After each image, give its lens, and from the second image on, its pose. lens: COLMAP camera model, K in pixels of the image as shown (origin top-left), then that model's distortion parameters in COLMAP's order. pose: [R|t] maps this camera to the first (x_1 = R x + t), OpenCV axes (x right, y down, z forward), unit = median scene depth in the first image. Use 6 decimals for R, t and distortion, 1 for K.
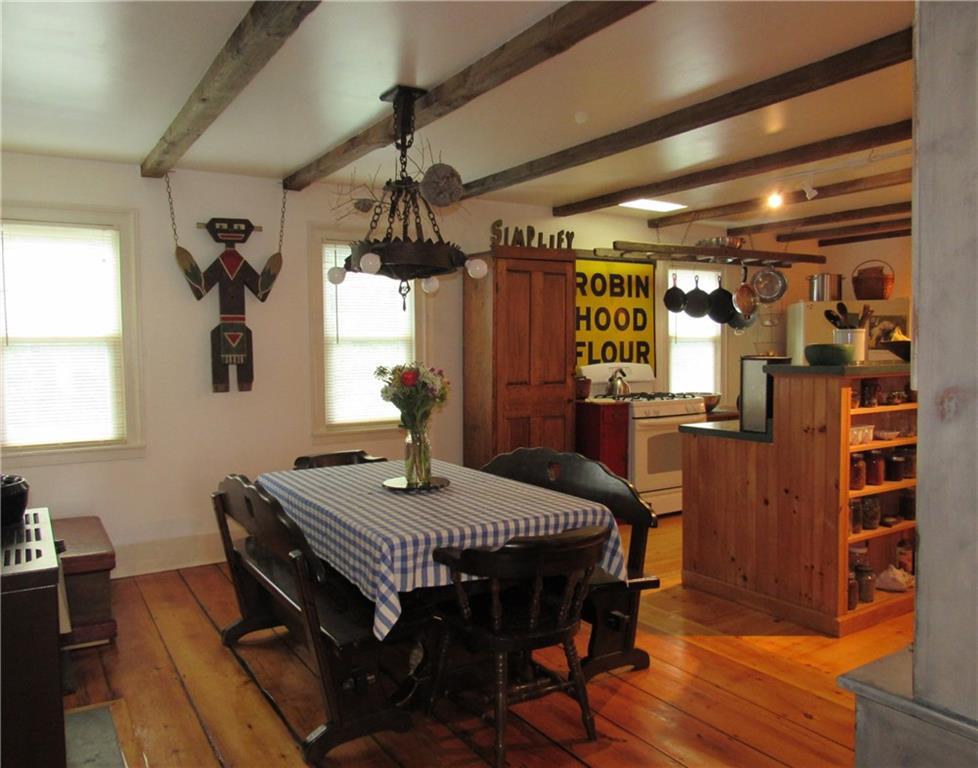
lens RADIAL K [[776.2, 0, 488.5], [0, 776.2, 384.3], [0, 0, 1]] dist [-0.012633, -0.002928]
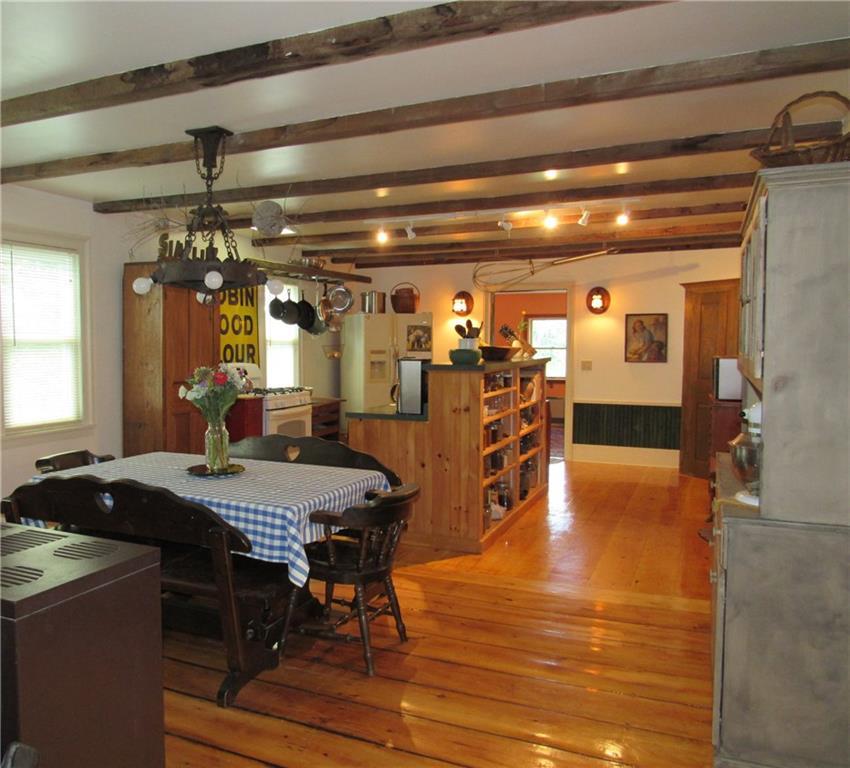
lens RADIAL K [[704.1, 0, 421.4], [0, 704.1, 384.1], [0, 0, 1]] dist [-0.002067, -0.002828]
pose [[0.840368, -0.024265, 0.541473, -0.188278], [0.021902, 0.999702, 0.010806, -0.002162], [-0.541573, 0.002779, 0.840649, -0.021669]]
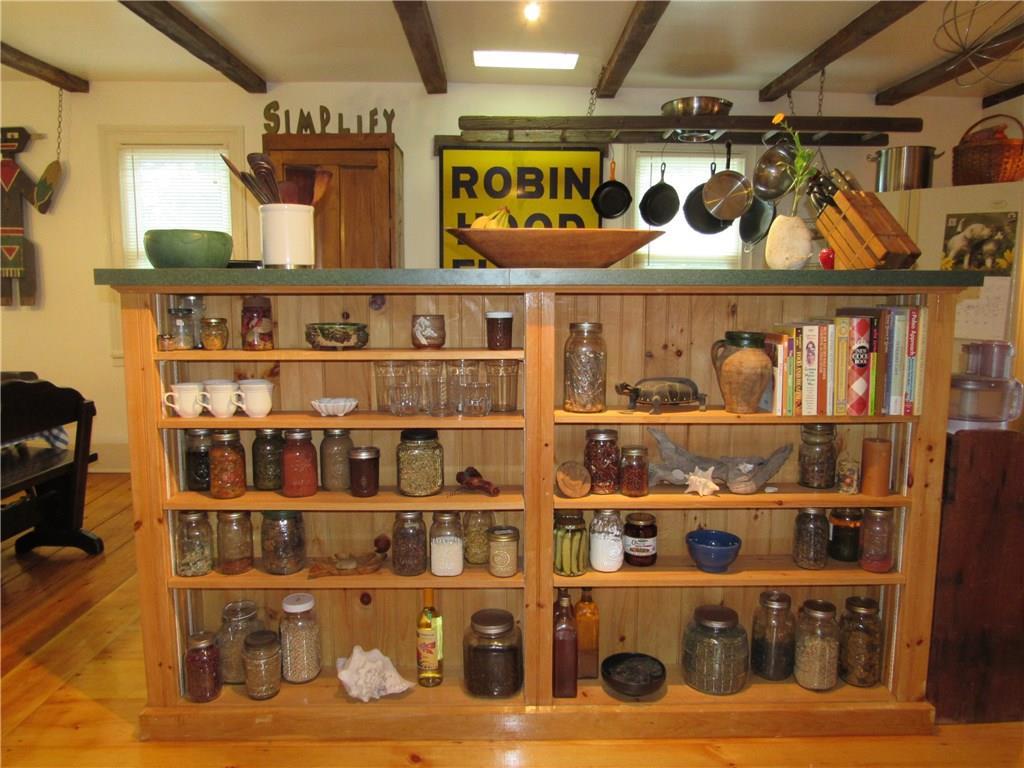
lens RADIAL K [[756.9, 0, 517.1], [0, 756.9, 381.2], [0, 0, 1]] dist [-0.030871, 0.010104]
pose [[0.865082, 0.074453, -0.496075, 0.601937], [-0.037653, 0.995772, 0.083787, 0.000822], [0.500216, -0.053804, 0.864228, 0.416498]]
